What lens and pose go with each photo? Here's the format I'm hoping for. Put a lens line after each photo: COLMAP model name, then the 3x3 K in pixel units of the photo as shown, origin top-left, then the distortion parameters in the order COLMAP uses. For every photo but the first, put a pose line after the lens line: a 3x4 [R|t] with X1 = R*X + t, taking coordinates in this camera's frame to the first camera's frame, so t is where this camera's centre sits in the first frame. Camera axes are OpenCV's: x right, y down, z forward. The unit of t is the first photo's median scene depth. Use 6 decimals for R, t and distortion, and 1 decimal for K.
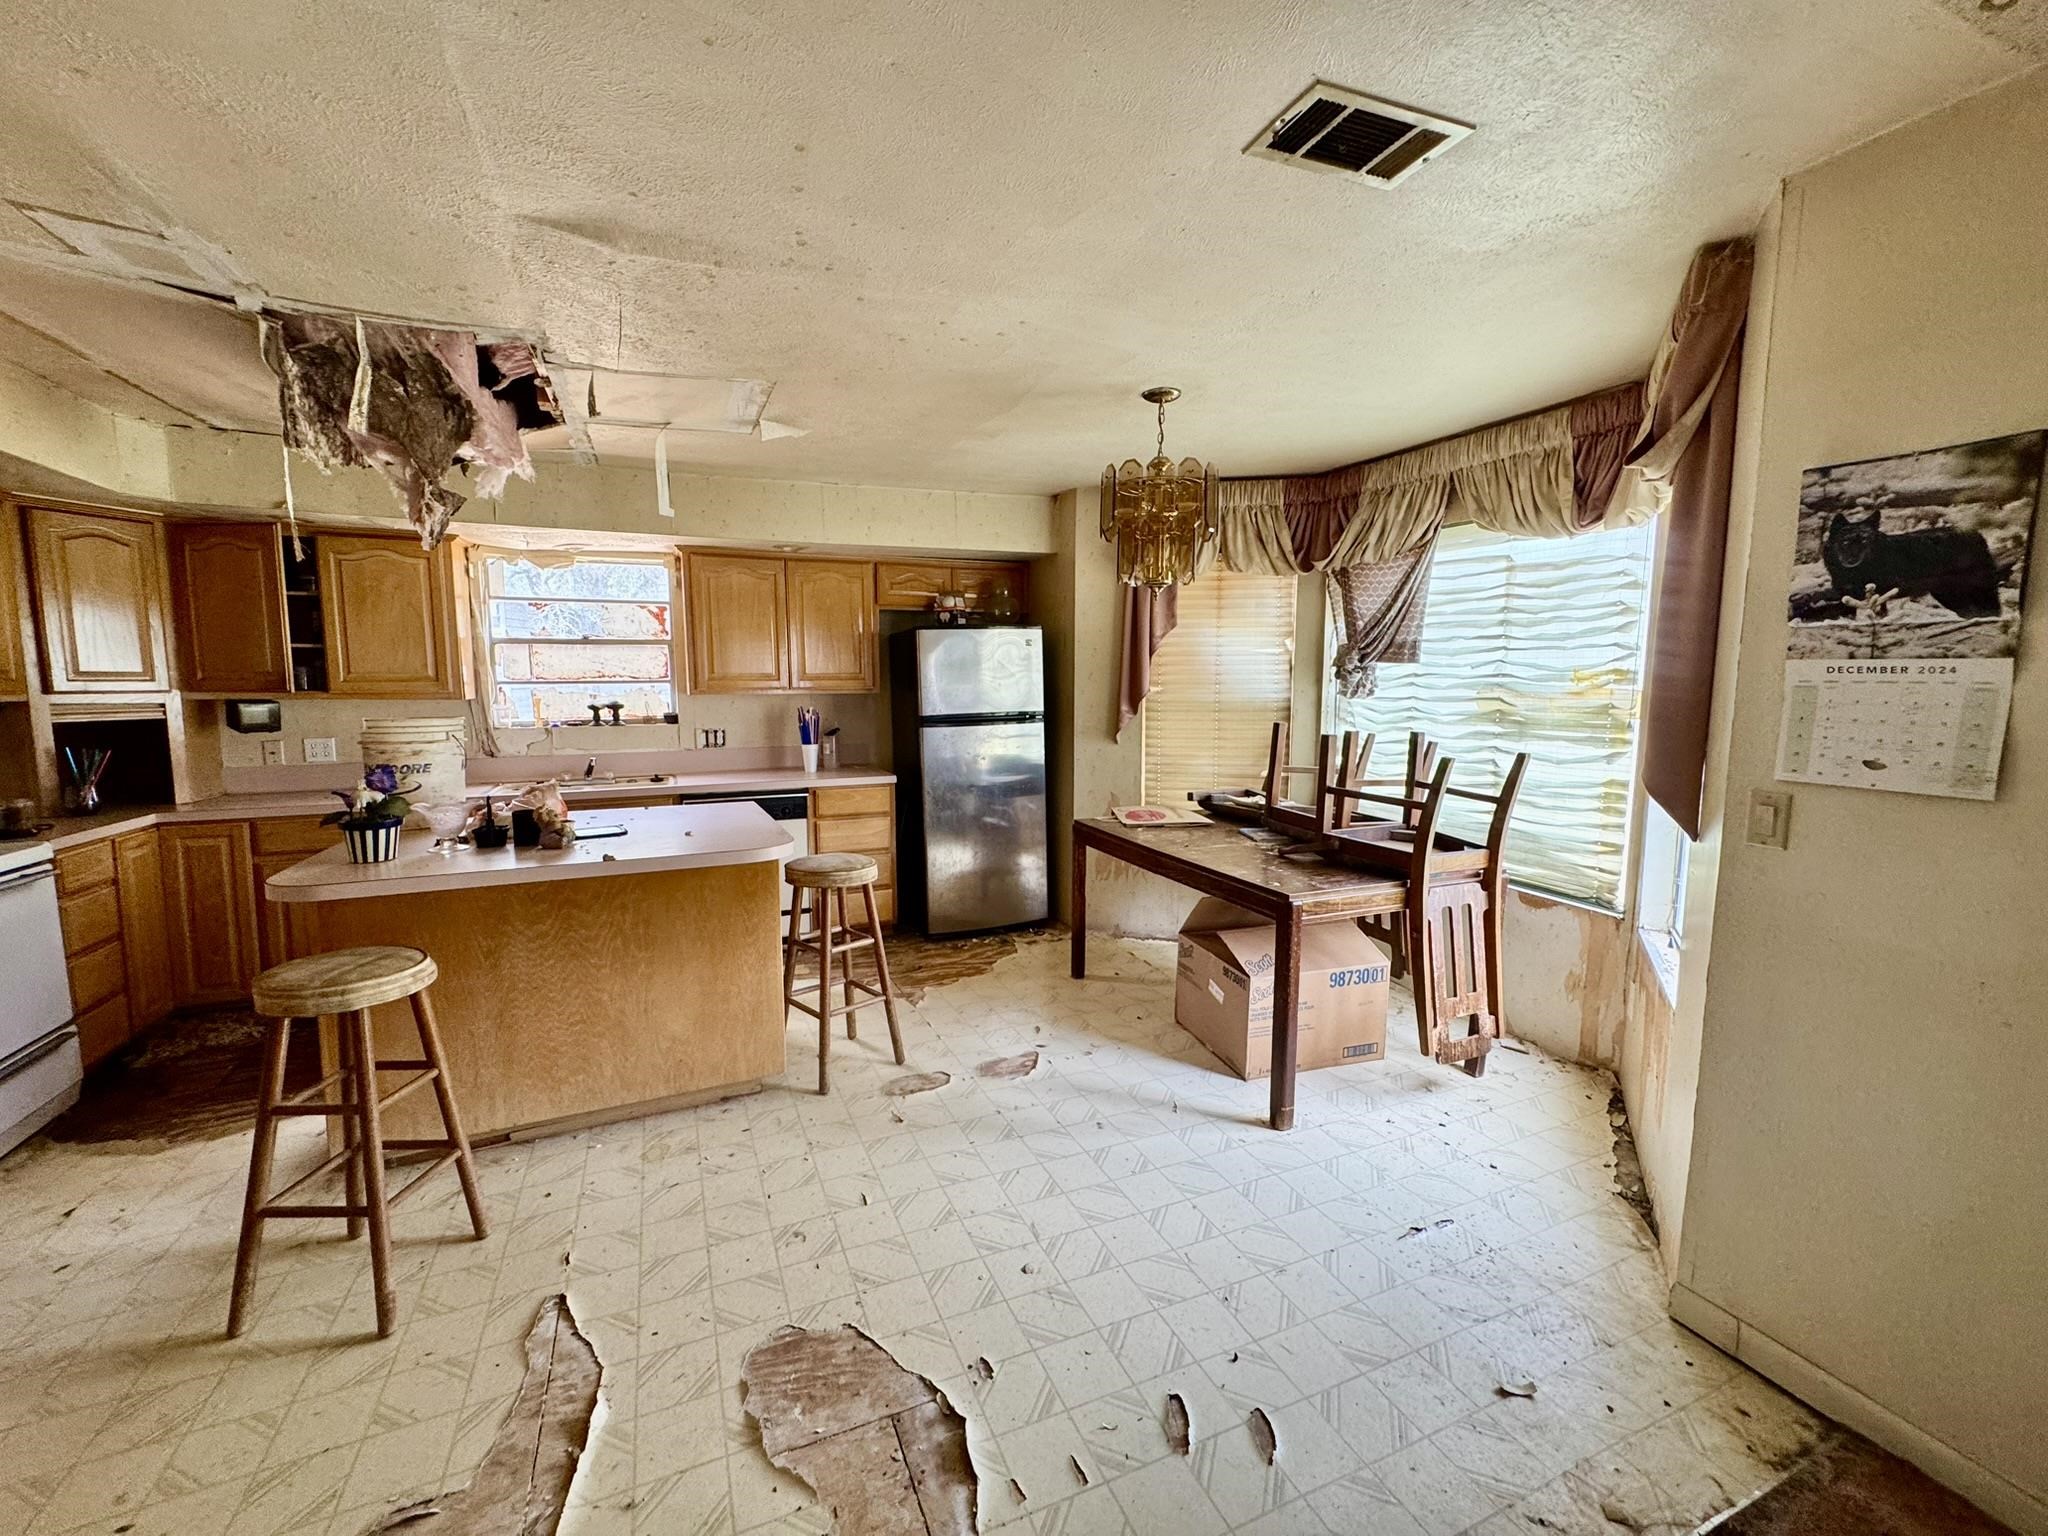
lens RADIAL K [[814.3, 0, 1019.5], [0, 814.3, 763.9], [0, 0, 1]] dist [-0.001710, 0.000612]
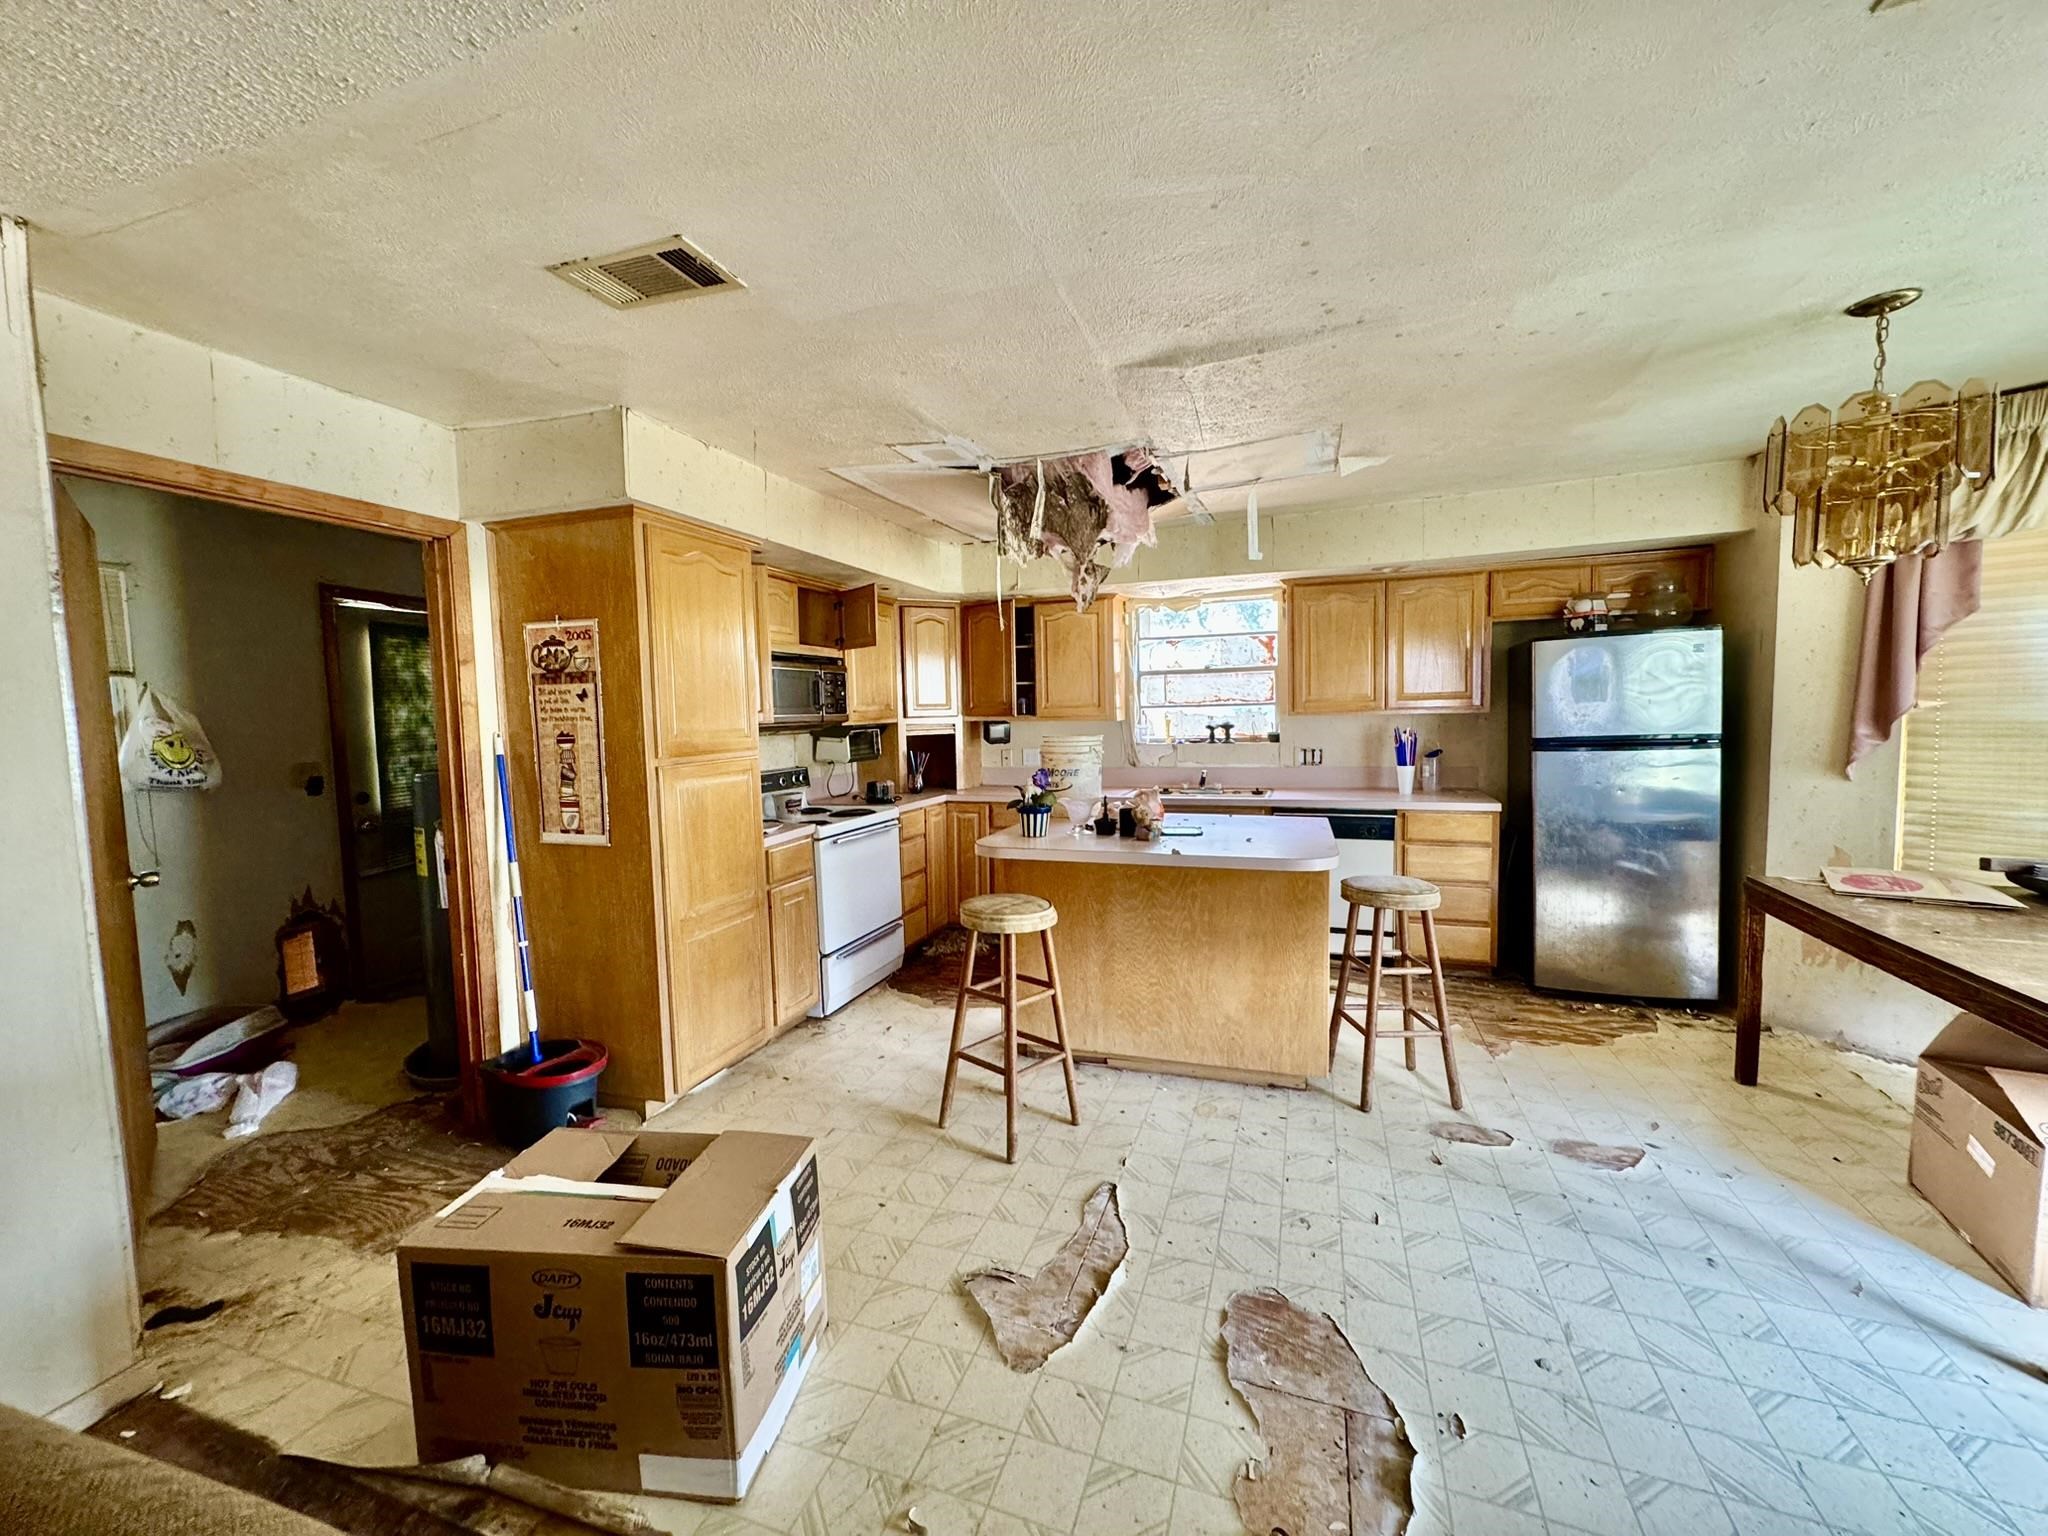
lens RADIAL K [[814.3, 0, 1026.0], [0, 814.3, 765.6], [0, 0, 1]] dist [-0.001710, 0.000612]
pose [[0.729593, 0.036380, -0.682913, 0.118898], [-0.049879, 0.998755, -0.000083, -0.001955], [0.682060, 0.034124, 0.730499, -0.037243]]
